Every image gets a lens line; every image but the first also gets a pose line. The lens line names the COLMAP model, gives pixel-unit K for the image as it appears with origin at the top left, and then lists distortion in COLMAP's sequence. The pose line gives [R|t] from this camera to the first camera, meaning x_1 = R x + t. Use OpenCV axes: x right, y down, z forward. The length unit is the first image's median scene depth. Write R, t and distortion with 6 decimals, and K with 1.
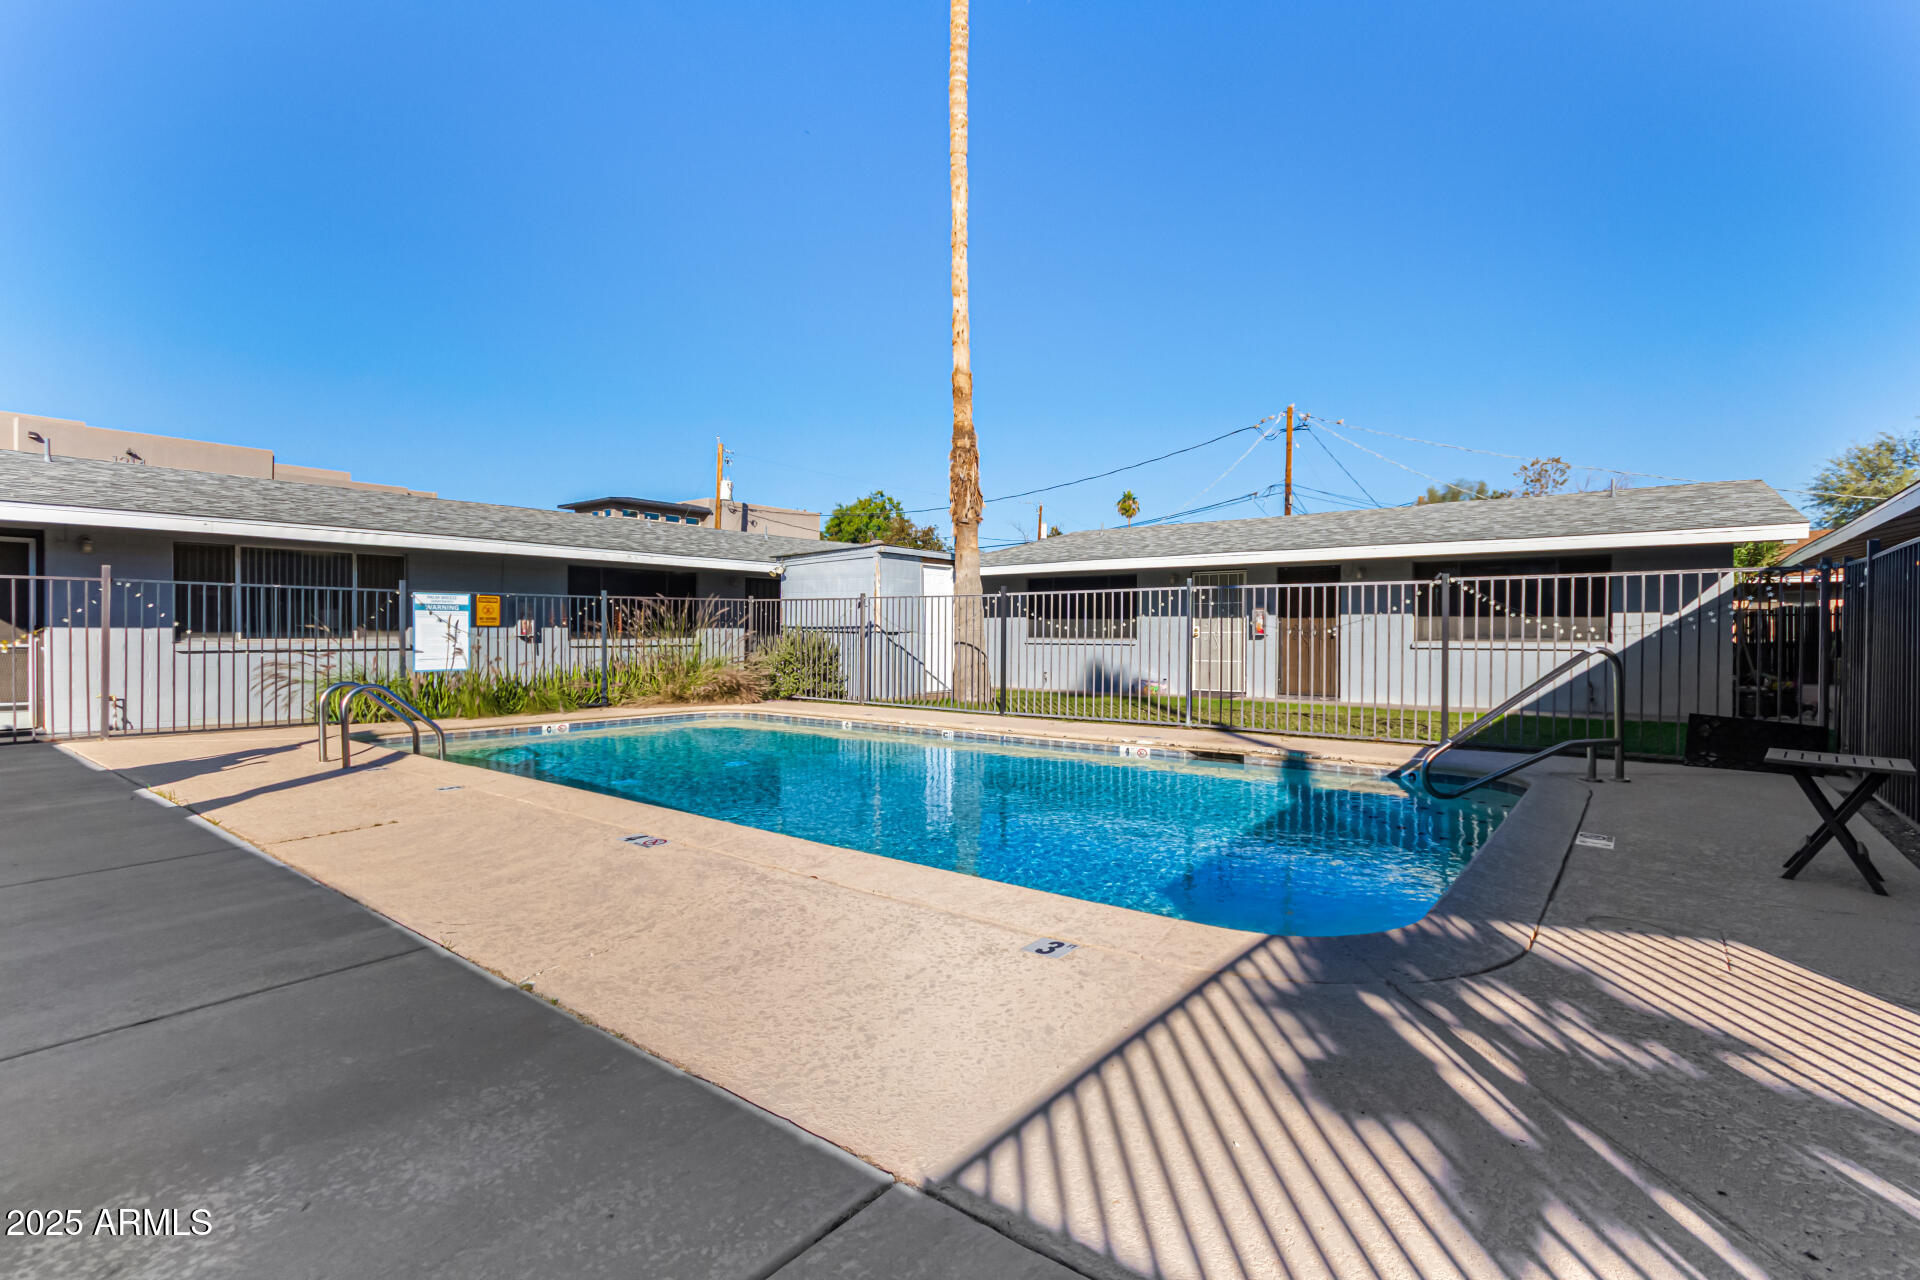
lens RADIAL K [[881.0, 0, 947.9], [0, 881.0, 638.0], [0, 0, 1]] dist [0.002654, 0.000839]
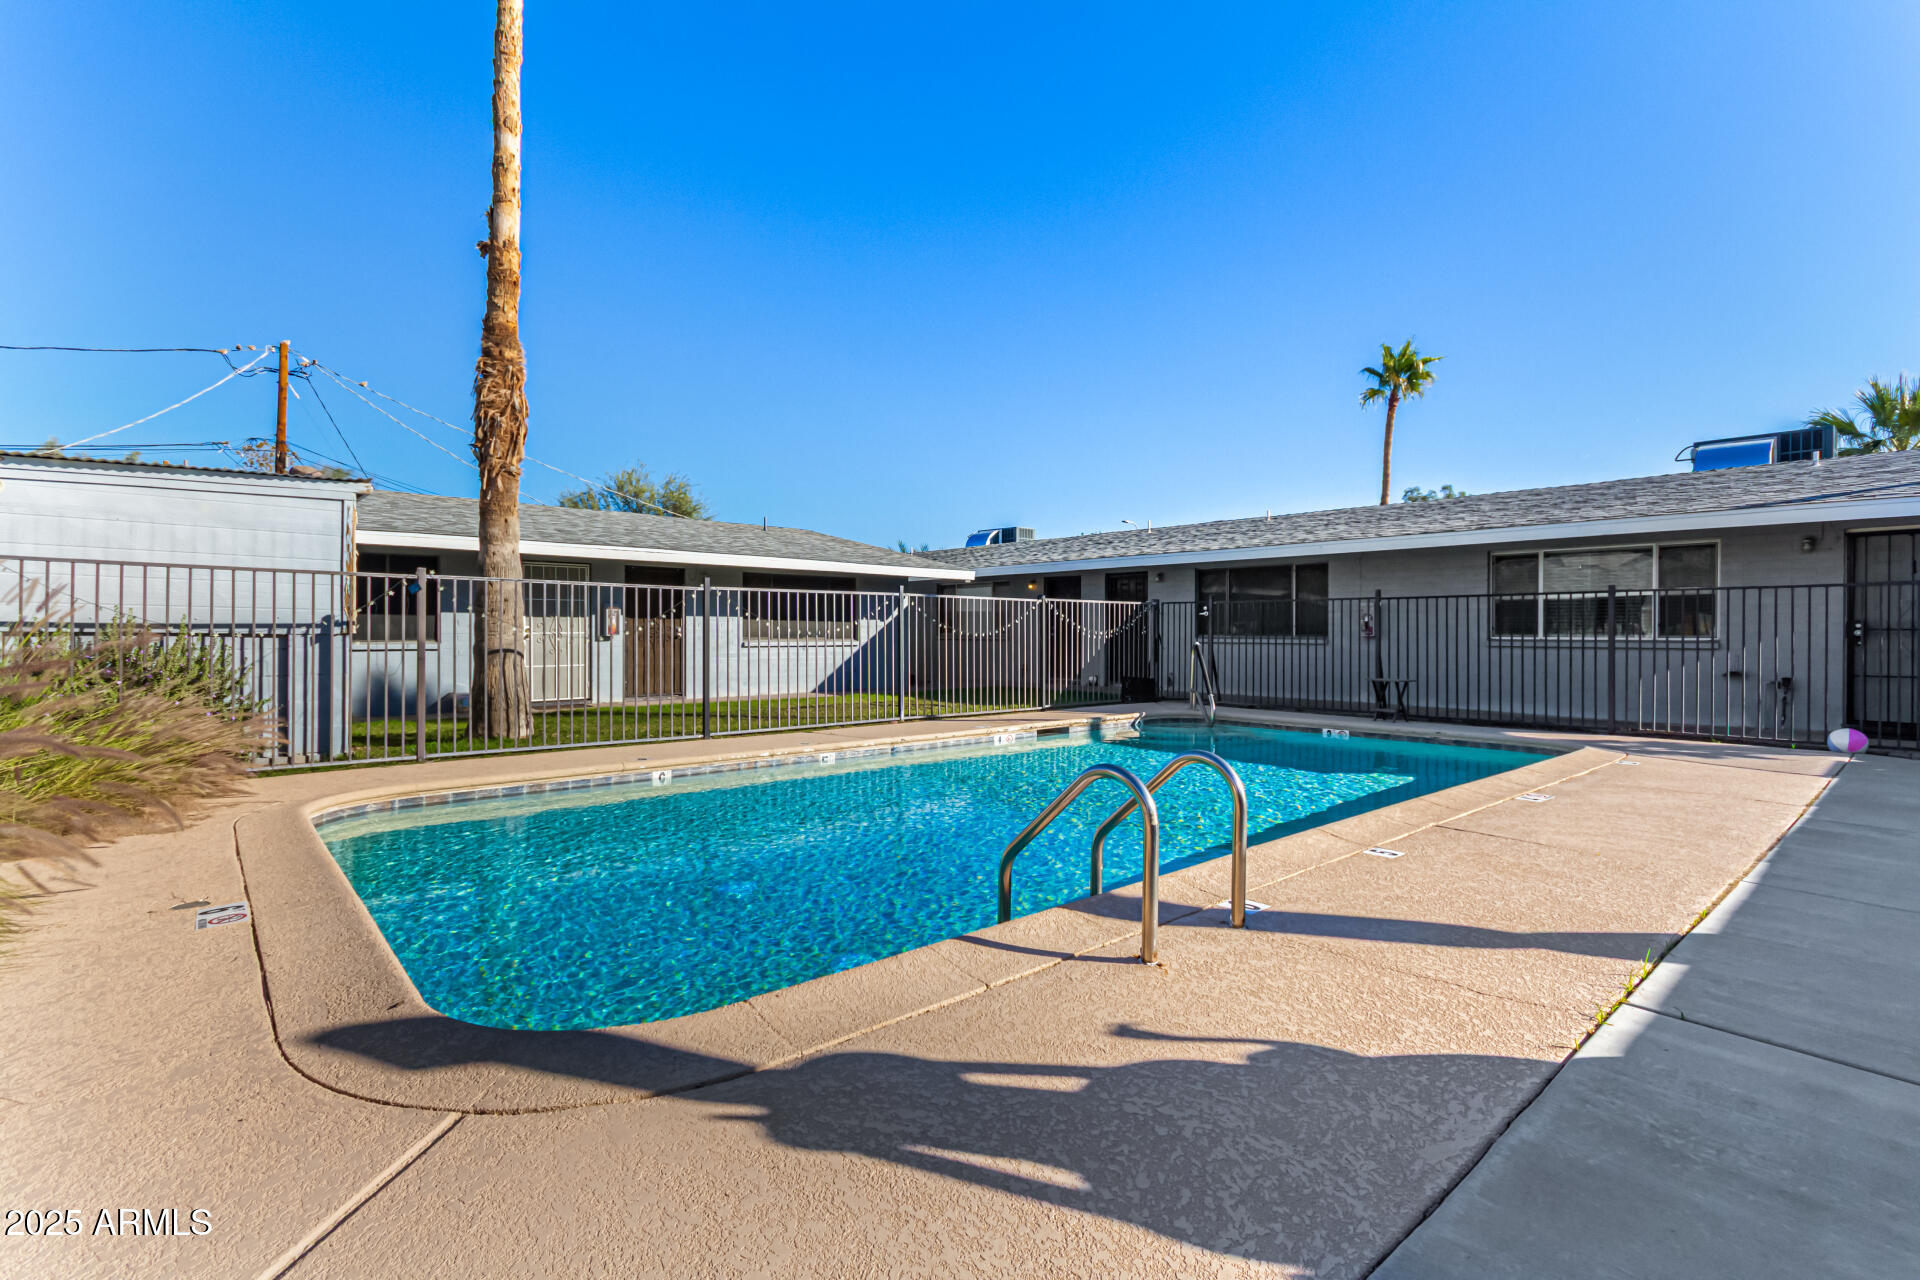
lens RADIAL K [[885.7, 0, 978.6], [0, 885.7, 635.7], [0, 0, 1]] dist [-0.000368, 0.000749]
pose [[0.166918, -0.004557, 0.985960, -0.610206], [0.002703, 0.999988, 0.004164, -0.007283], [-0.985967, 0.001970, 0.166928, 0.546375]]
